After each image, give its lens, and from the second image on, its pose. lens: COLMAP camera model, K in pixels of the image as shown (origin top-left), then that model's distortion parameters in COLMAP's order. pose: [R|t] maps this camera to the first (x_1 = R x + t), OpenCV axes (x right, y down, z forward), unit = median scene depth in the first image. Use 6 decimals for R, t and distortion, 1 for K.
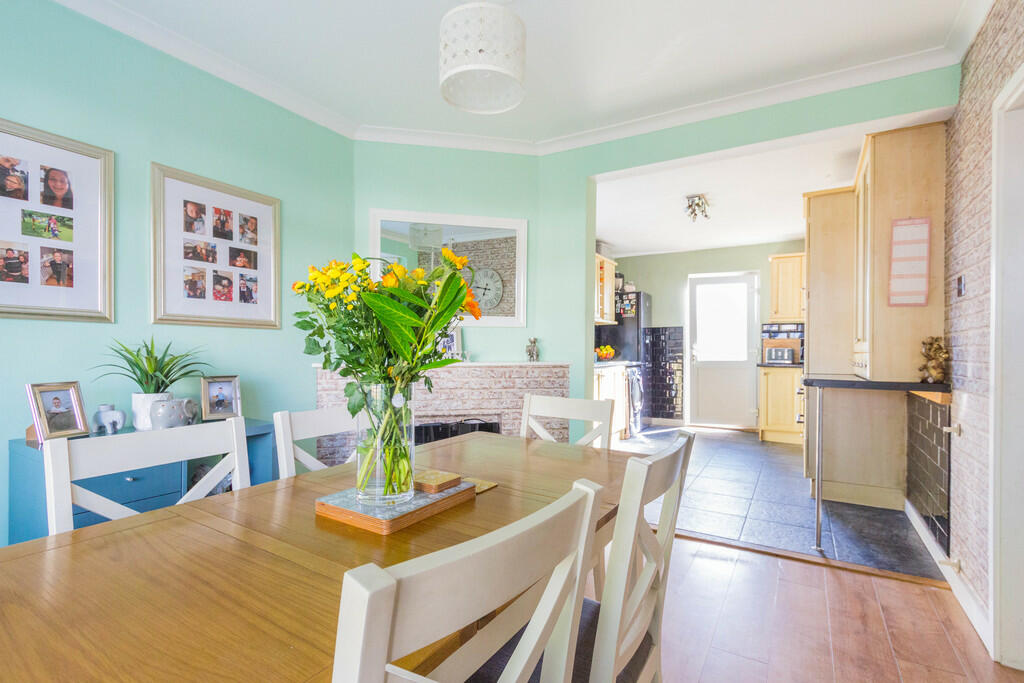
lens RADIAL K [[473.4, 0, 512.7], [0, 473.4, 352.3], [0, 0, 1]] dist [0.000545, 0.000177]
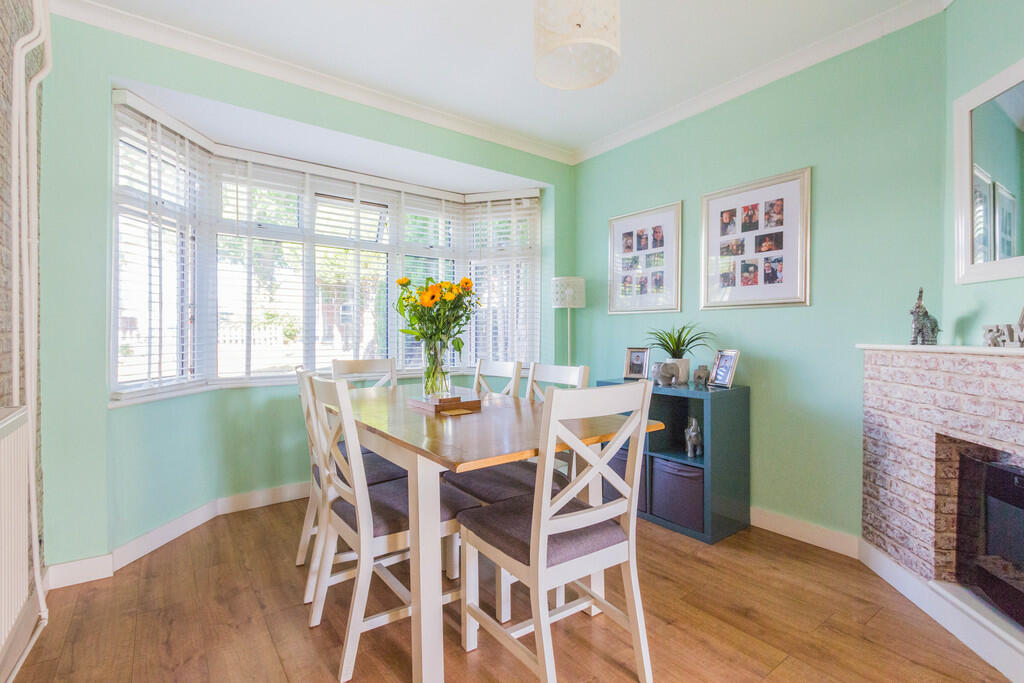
lens RADIAL K [[486.6, 0, 512.0], [0, 486.6, 341.5], [0, 0, 1]] dist [0.000314, 0.000059]
pose [[-0.385075, 0.007905, -0.922851, 0.689295], [-0.006396, 0.999916, 0.011233, 0.016810], [0.922863, 0.010228, -0.384992, 0.920827]]
